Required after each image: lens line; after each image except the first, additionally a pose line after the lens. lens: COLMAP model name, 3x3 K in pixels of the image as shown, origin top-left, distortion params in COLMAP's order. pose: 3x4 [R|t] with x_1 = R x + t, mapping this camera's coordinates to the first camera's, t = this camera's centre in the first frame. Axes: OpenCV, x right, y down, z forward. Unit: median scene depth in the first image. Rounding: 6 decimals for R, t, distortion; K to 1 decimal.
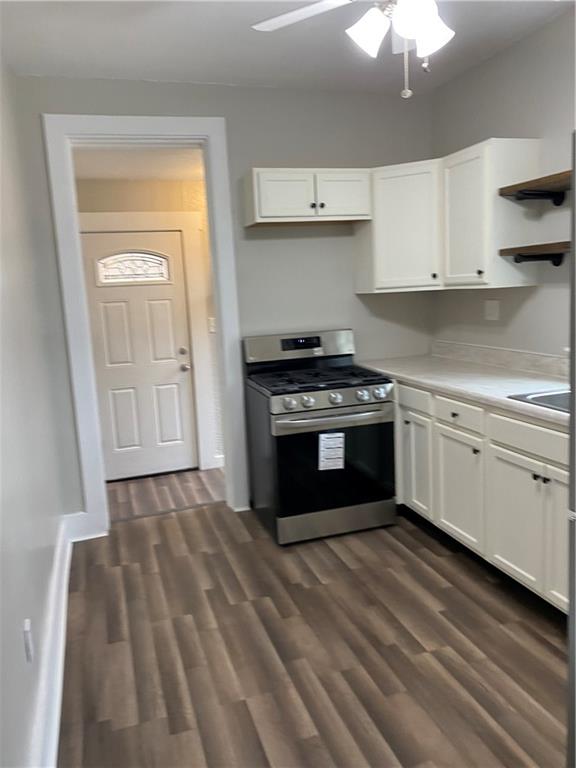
lens RADIAL K [[594.6, 0, 277.8], [0, 594.6, 379.6], [0, 0, 1]] dist [0.011394, 0.004277]
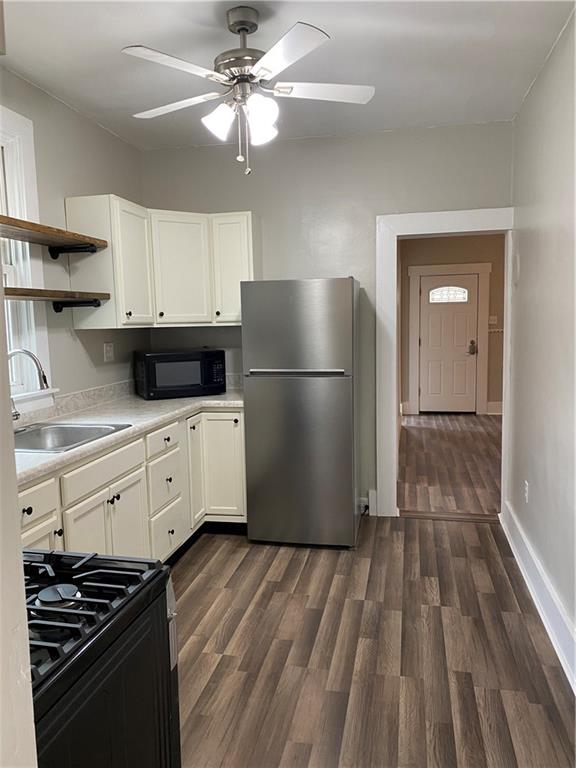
lens RADIAL K [[594.6, 0, 277.8], [0, 594.6, 379.6], [0, 0, 1]] dist [0.011394, 0.004277]
pose [[-0.864427, 0.023205, 0.502222, -0.402569], [0.147901, 0.966469, 0.209912, -0.247748], [-0.480511, 0.255733, -0.838874, 1.789222]]
